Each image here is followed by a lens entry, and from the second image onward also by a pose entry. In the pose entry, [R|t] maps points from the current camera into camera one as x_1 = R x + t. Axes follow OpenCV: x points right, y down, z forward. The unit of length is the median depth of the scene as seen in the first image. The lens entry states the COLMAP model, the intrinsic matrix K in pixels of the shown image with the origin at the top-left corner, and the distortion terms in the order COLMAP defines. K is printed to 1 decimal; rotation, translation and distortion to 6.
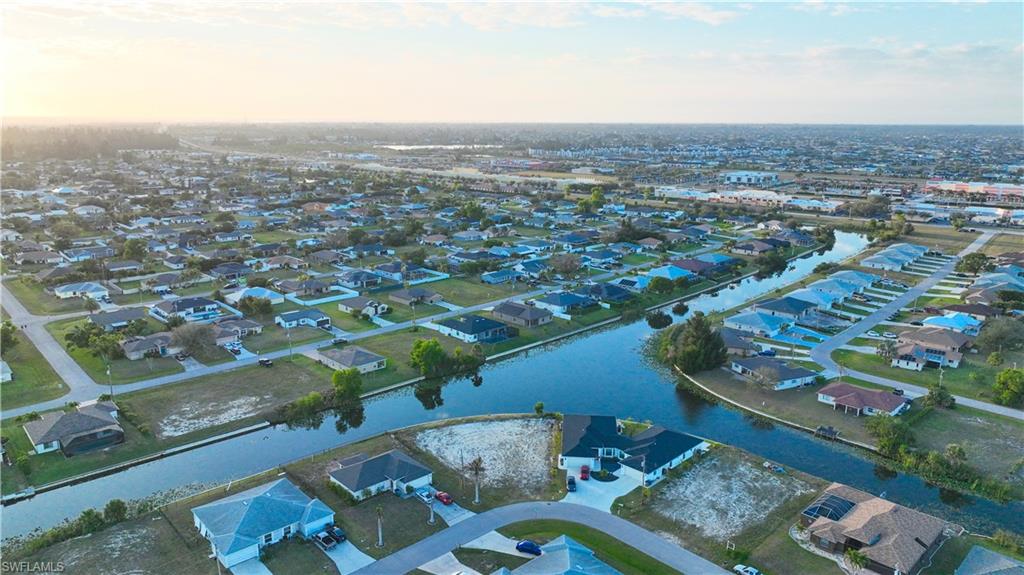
lens RADIAL K [[725.3, 0, 512.0], [0, 725.3, 287.5], [0, 0, 1]] dist [0.004921, 0.006520]
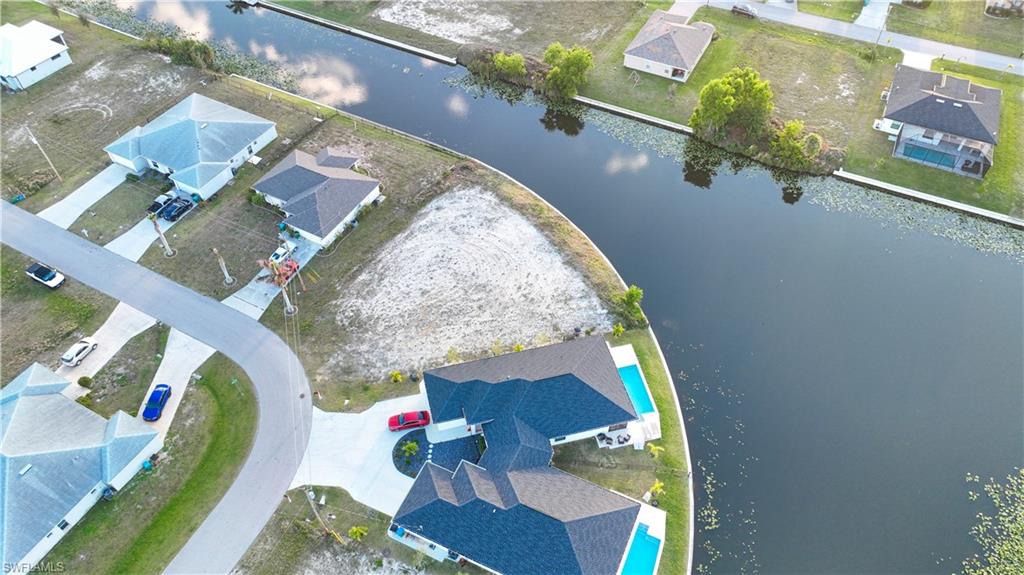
lens RADIAL K [[725.3, 0, 512.0], [0, 725.3, 287.5], [0, 0, 1]] dist [0.004921, 0.006520]
pose [[0.334142, 0.699691, -0.631491, 0.403903], [-0.222534, 0.709625, 0.668514, -0.204203], [0.915875, -0.082850, 0.392821, 0.859182]]
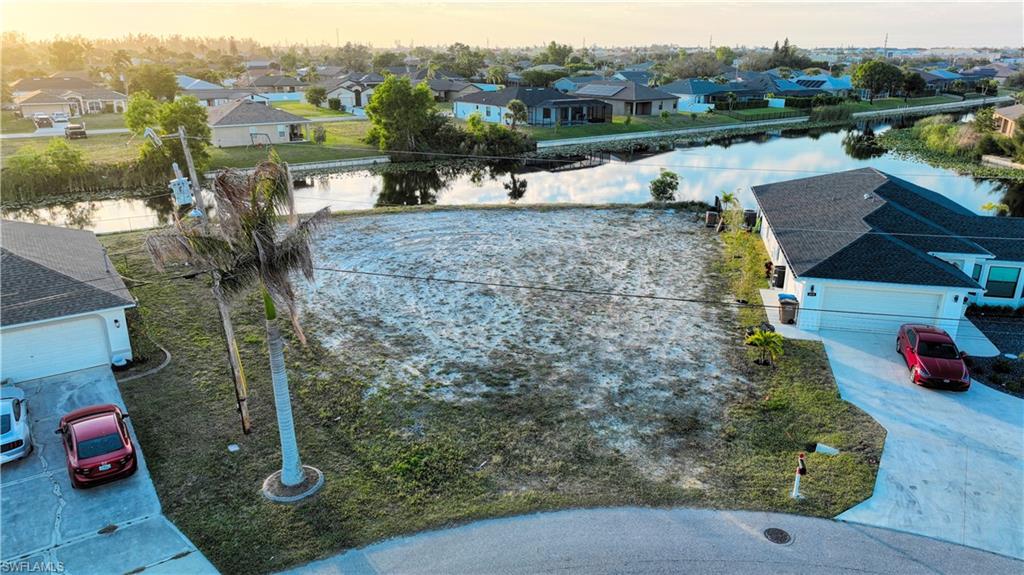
lens RADIAL K [[725.3, 0, 512.0], [0, 725.3, 287.5], [0, 0, 1]] dist [0.004921, 0.006520]
pose [[0.991143, 0.036714, -0.127627, 0.015074], [-0.025593, 0.995817, 0.087708, 0.222413], [0.130313, -0.083665, 0.987937, 0.796132]]
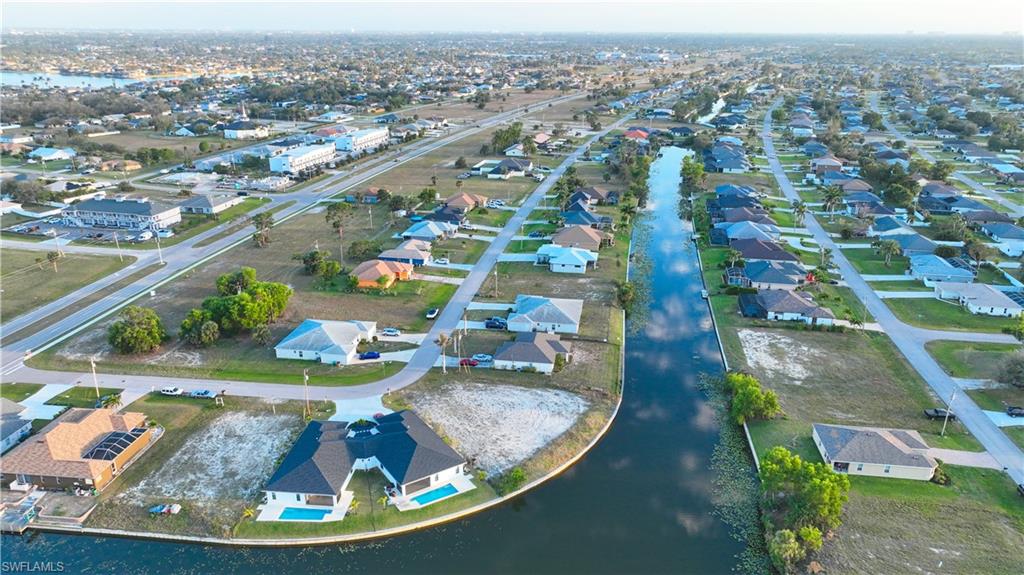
lens RADIAL K [[712.4, 0, 512.0], [0, 712.4, 287.5], [0, 0, 1]] dist [0.002186, 0.000977]
pose [[-0.778327, 0.203770, -0.593873, 0.481729], [-0.154361, 0.854735, 0.495581, -0.375926], [0.608589, 0.477395, -0.633809, 1.603440]]
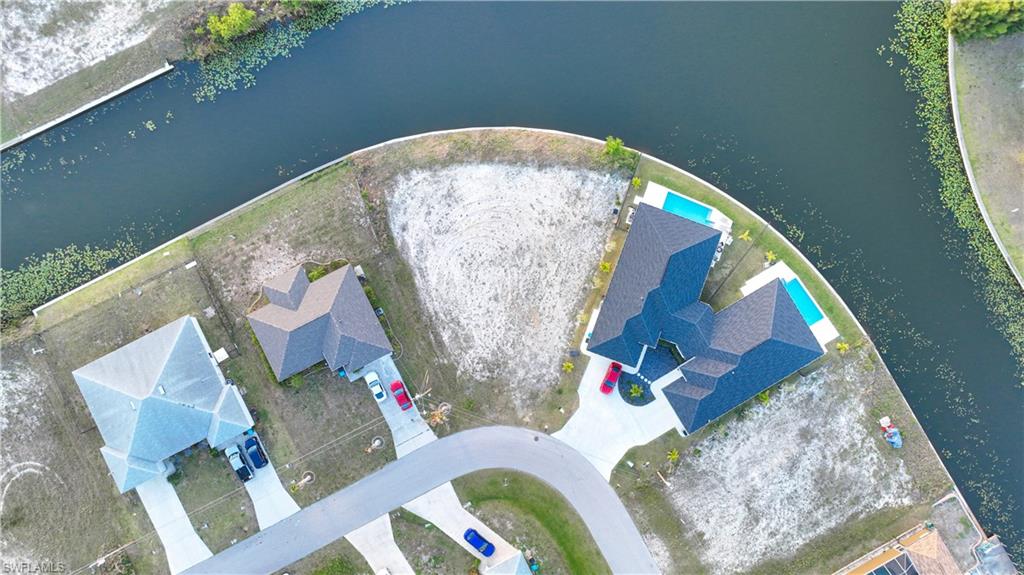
lens RADIAL K [[725.3, 0, 512.0], [0, 725.3, 287.5], [0, 0, 1]] dist [0.004921, 0.006520]
pose [[0.965256, 0.260468, -0.020923, 0.001586], [-0.054847, 0.280238, 0.958363, -0.422449], [0.255486, -0.923917, 0.284787, 0.856062]]
